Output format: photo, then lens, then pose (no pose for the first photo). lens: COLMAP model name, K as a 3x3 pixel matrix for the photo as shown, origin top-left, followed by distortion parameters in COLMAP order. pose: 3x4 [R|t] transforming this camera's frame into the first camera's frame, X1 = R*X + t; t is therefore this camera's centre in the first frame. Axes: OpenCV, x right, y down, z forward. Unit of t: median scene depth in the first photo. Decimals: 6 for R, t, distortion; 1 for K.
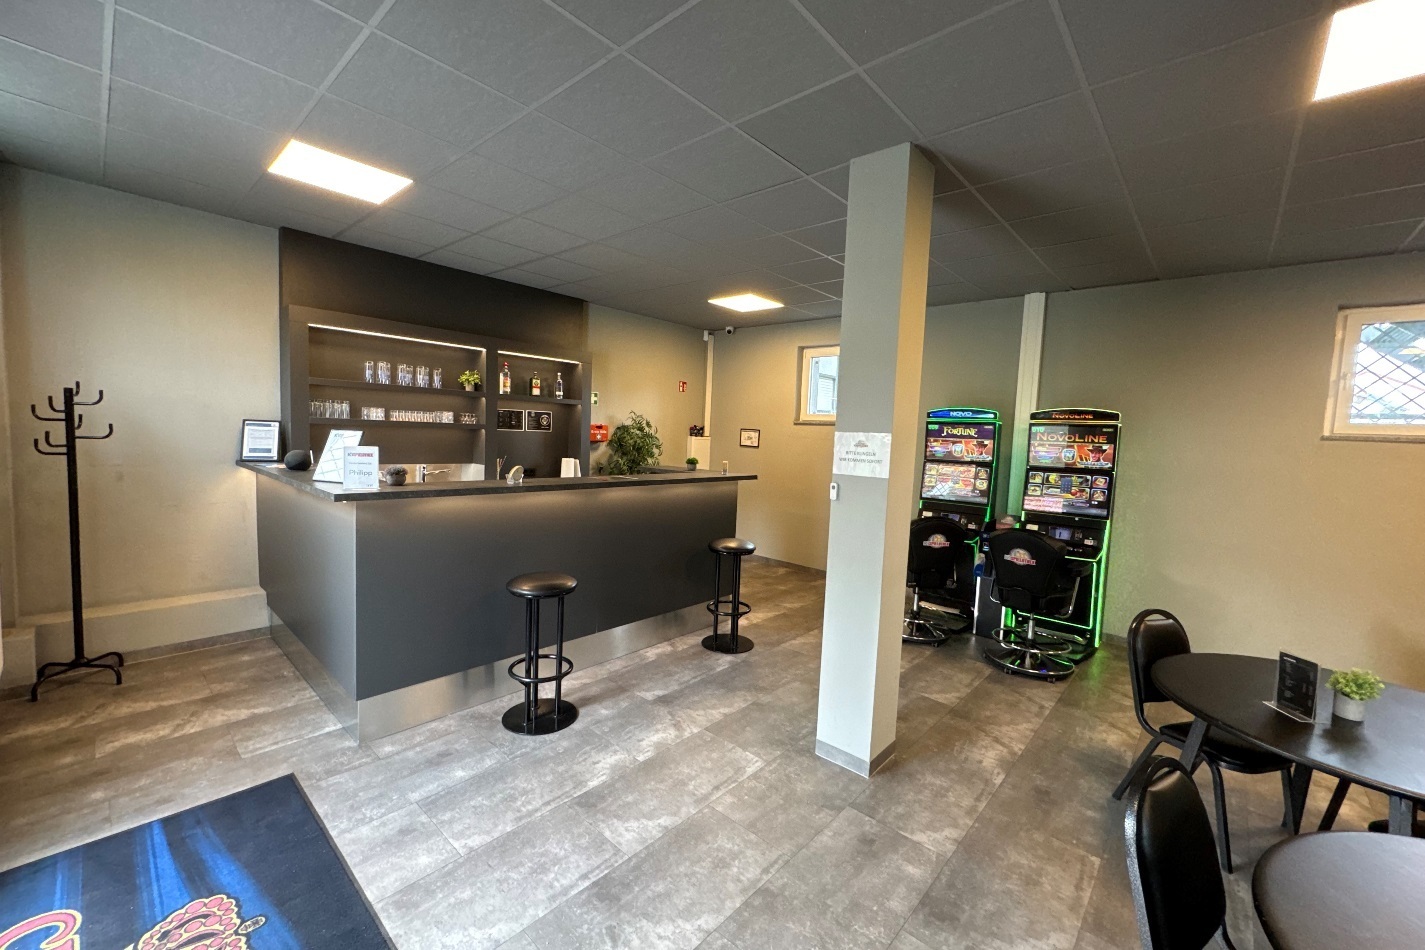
lens RADIAL K [[568.3, 0, 712.4], [0, 568.3, 474.0], [0, 0, 1]] dist [-0.000102, 0.000171]
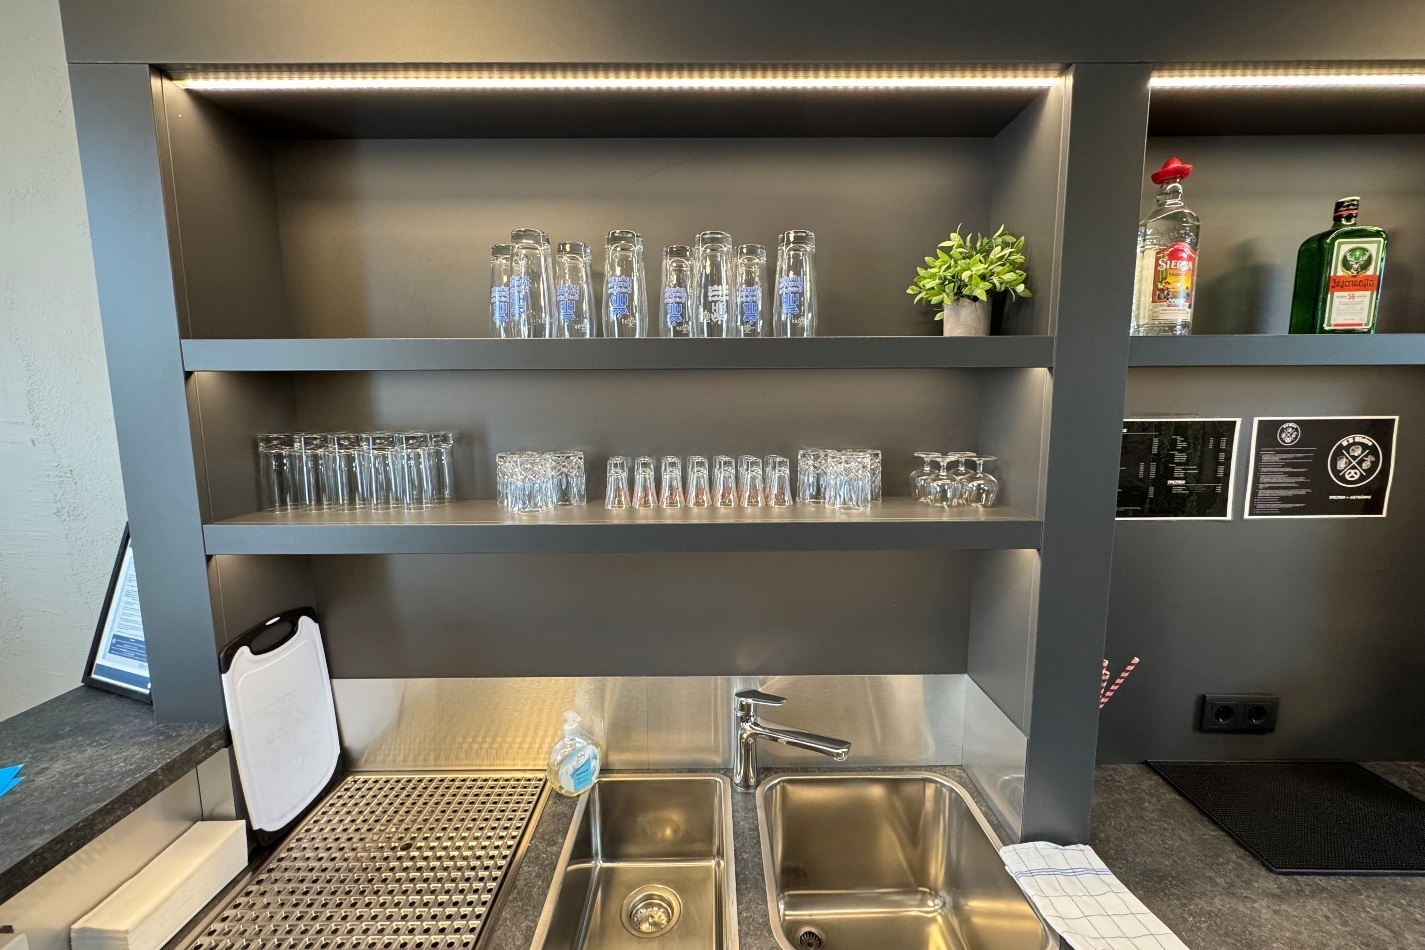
lens RADIAL K [[568.3, 0, 711.5], [0, 568.3, 470.5], [0, 0, 1]] dist [-0.000102, 0.000171]
pose [[0.677879, 0.041591, -0.733996, -0.336675], [-0.021753, 0.999096, 0.036522, -0.105112], [0.734852, -0.008790, 0.678171, 0.793885]]
